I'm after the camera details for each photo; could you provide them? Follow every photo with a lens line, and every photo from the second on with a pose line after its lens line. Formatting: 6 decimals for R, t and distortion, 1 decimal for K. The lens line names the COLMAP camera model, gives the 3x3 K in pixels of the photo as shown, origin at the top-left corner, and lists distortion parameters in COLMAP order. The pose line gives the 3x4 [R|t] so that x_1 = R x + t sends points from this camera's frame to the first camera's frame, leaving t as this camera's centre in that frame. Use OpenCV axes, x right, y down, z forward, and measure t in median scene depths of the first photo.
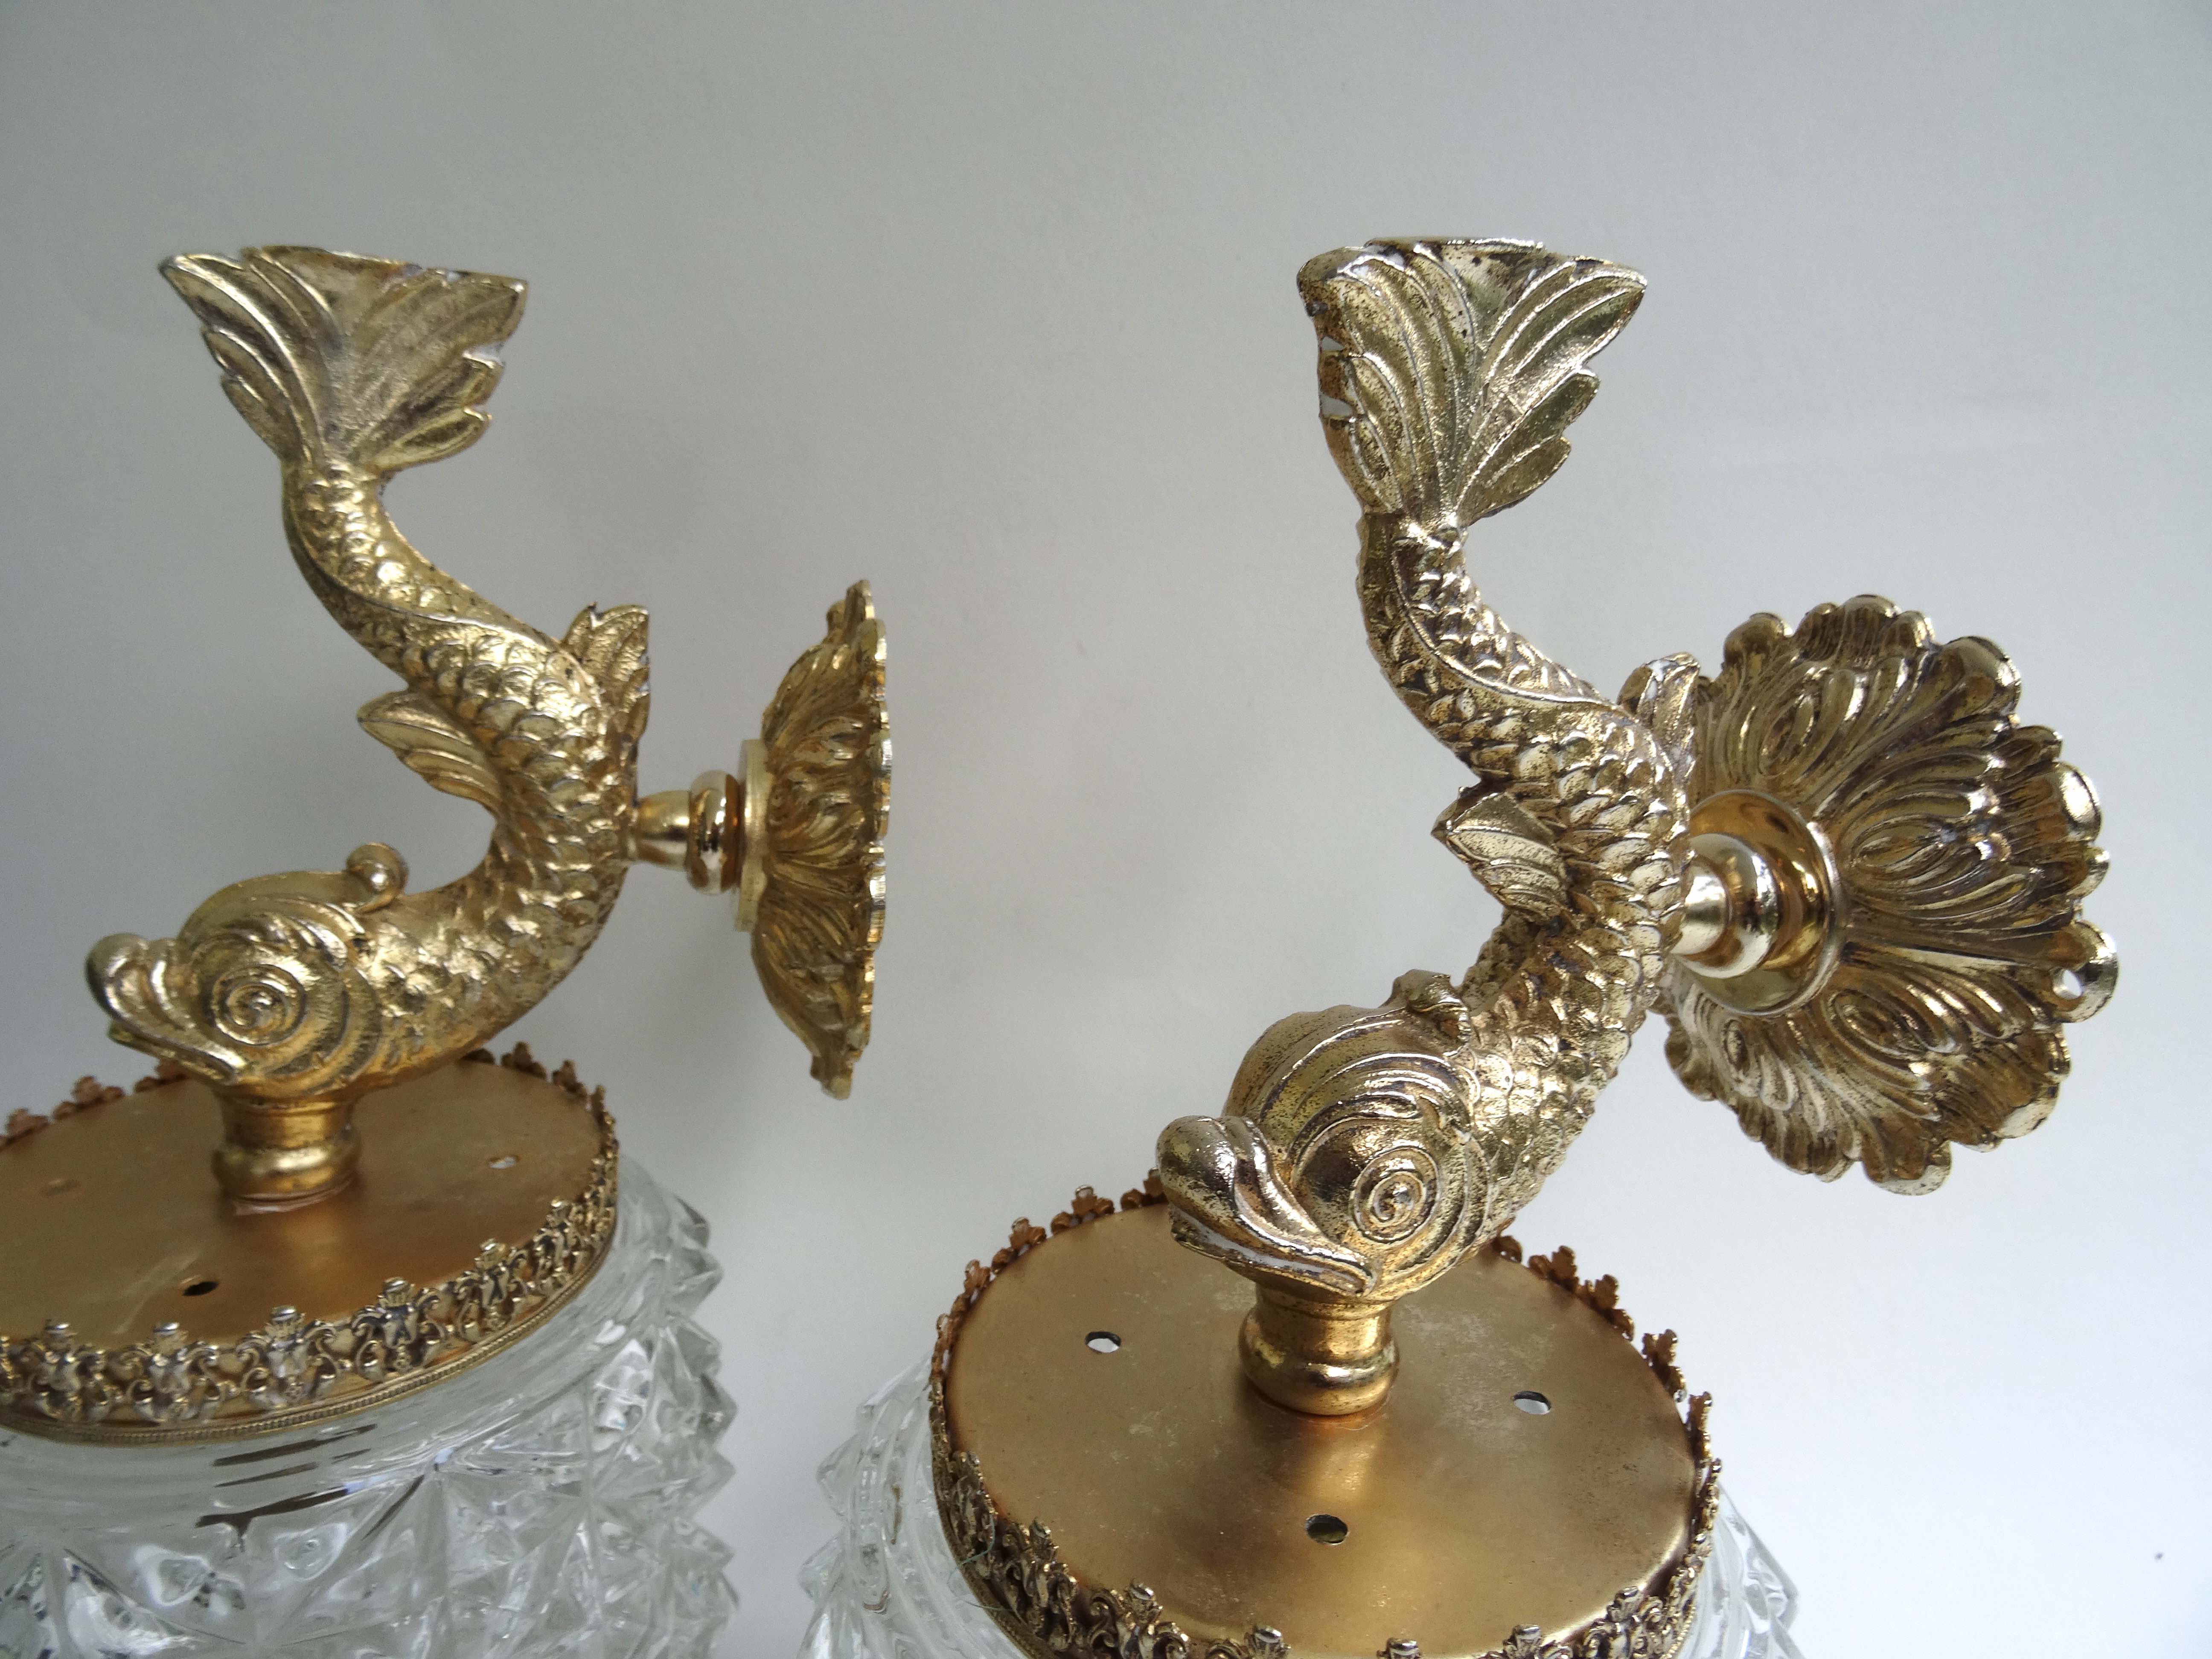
lens RADIAL K [[1485.8, 0, 1106.0], [0, 1485.8, 829.5], [0, 0, 1]] dist [-0.072722, 0.049360]
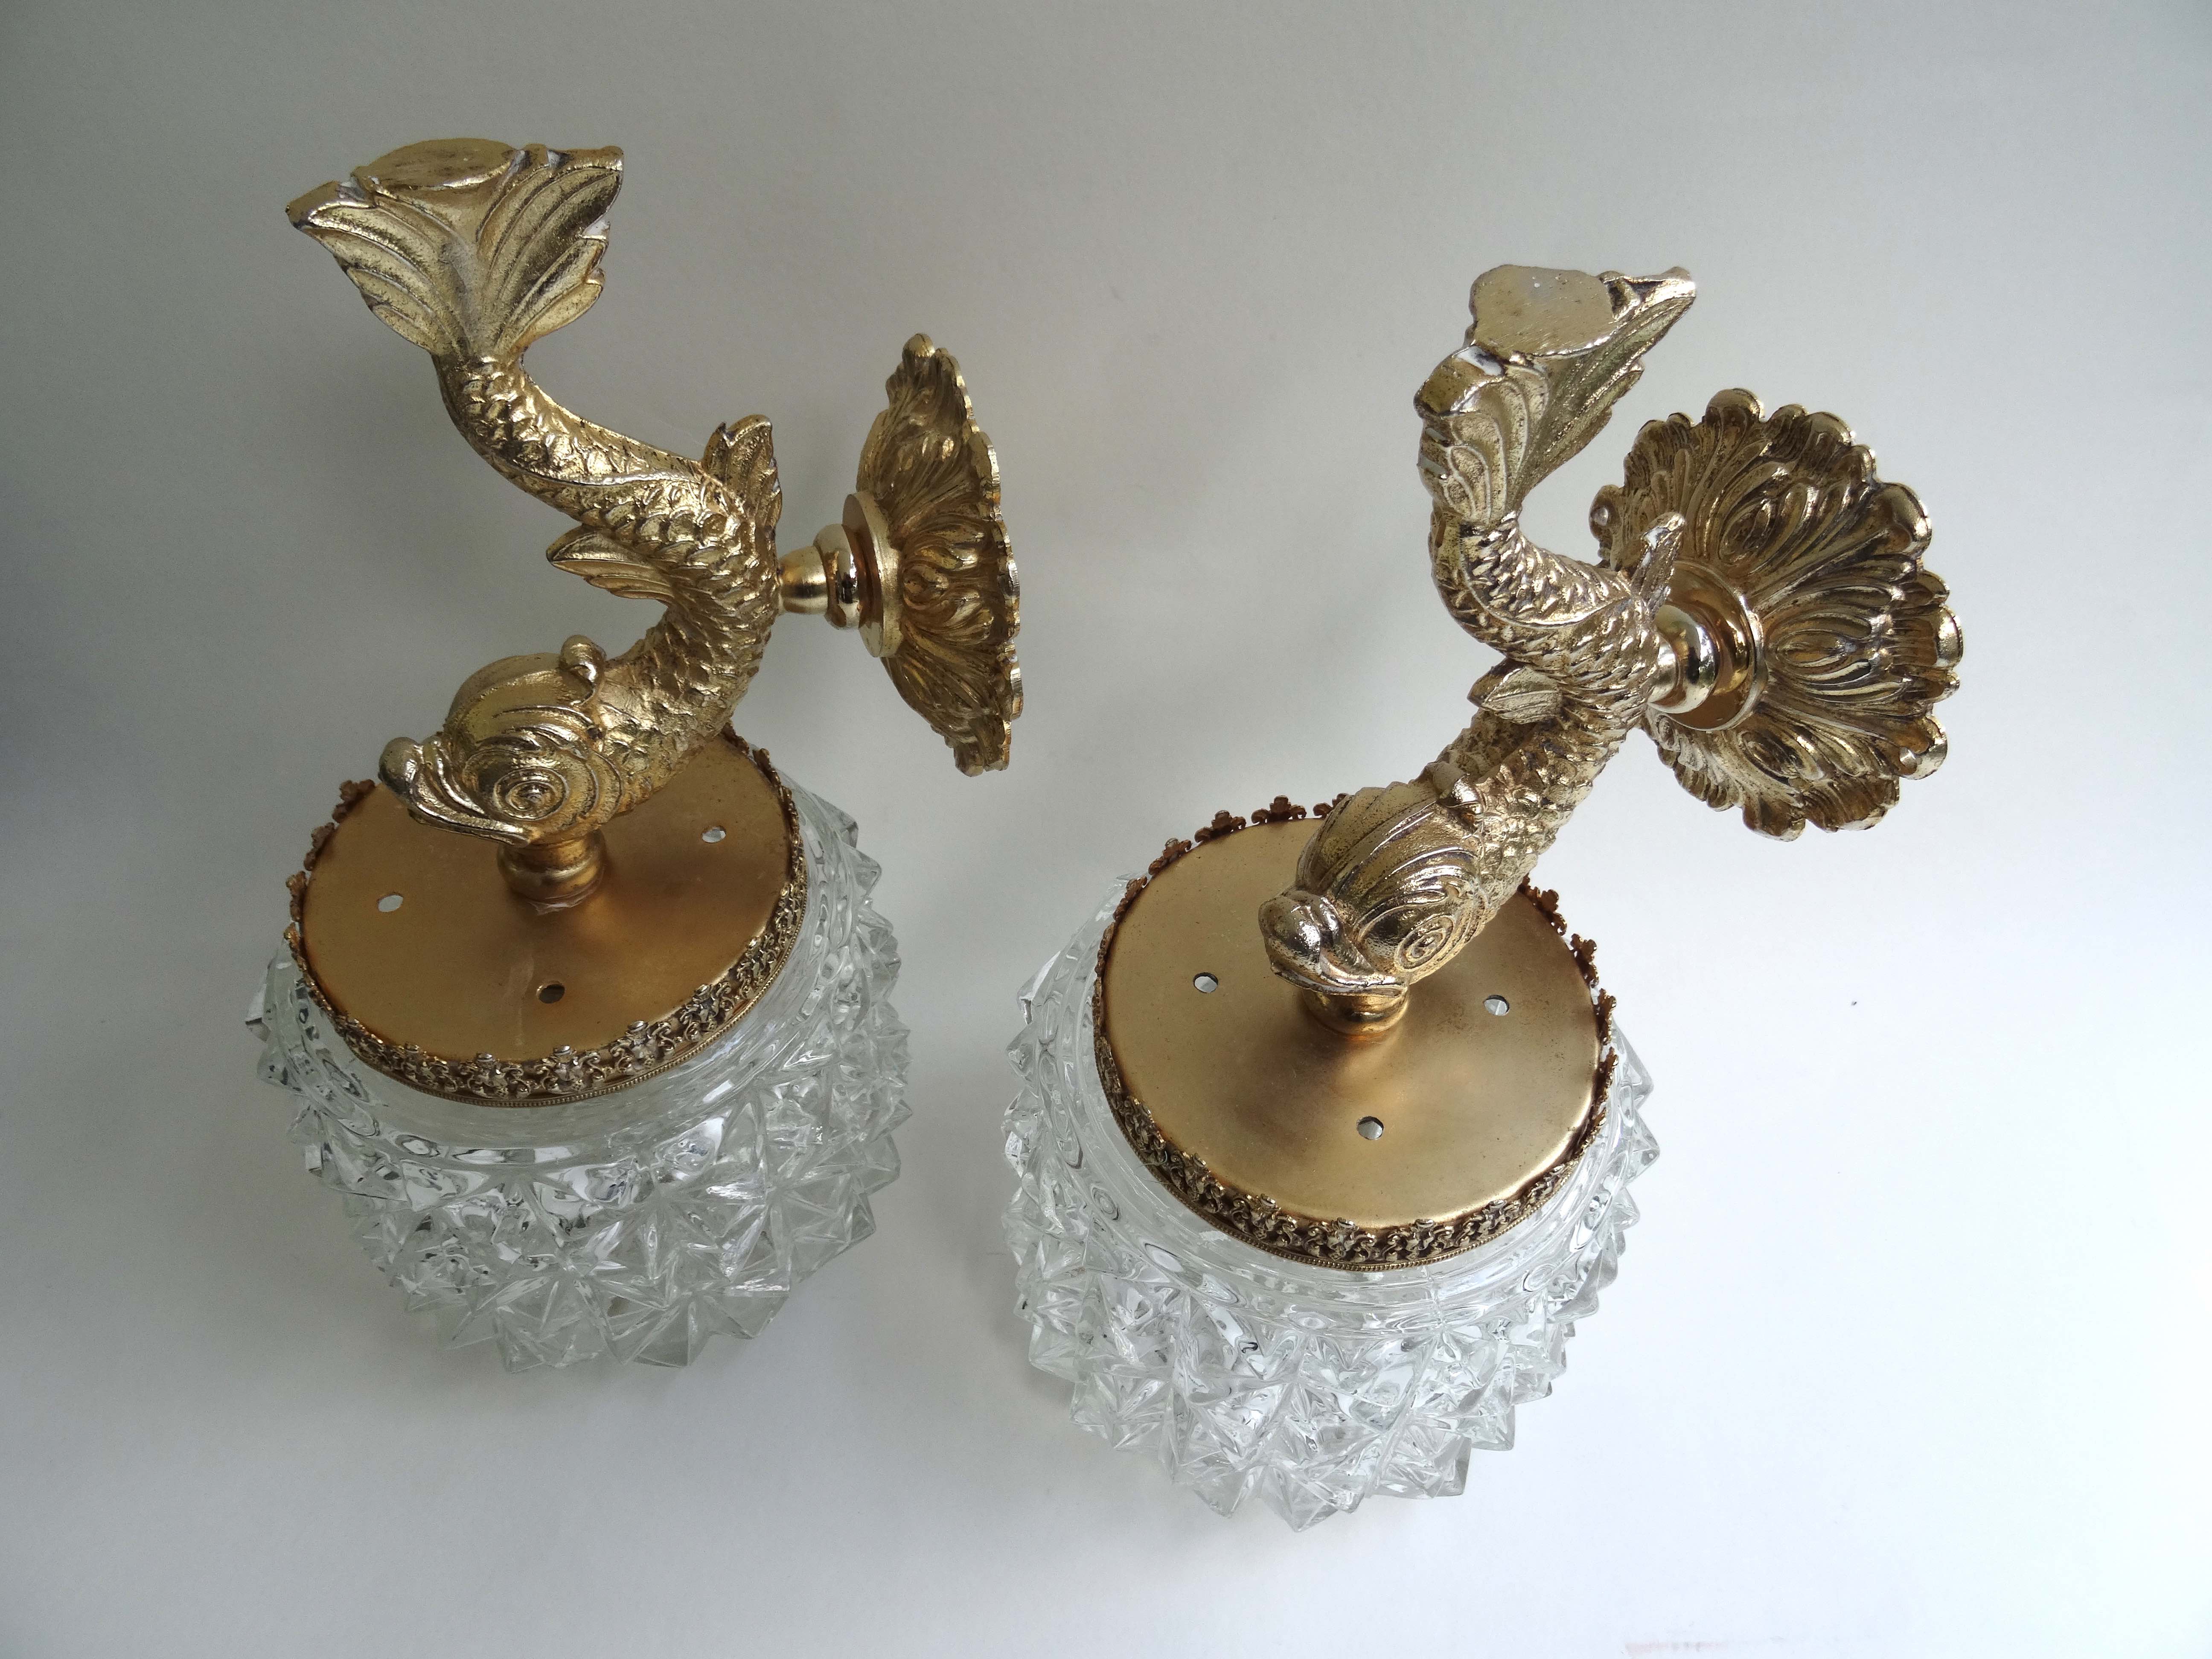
lens RADIAL K [[1423.2, 0, 1106.0], [0, 1423.2, 829.5], [0, 0, 1]] dist [-0.065721, -0.000733]
pose [[0.996791, -0.071325, 0.036331, -0.133225], [0.042206, 0.853992, 0.518572, -0.483148], [-0.068014, -0.515374, 0.854262, -0.100113]]
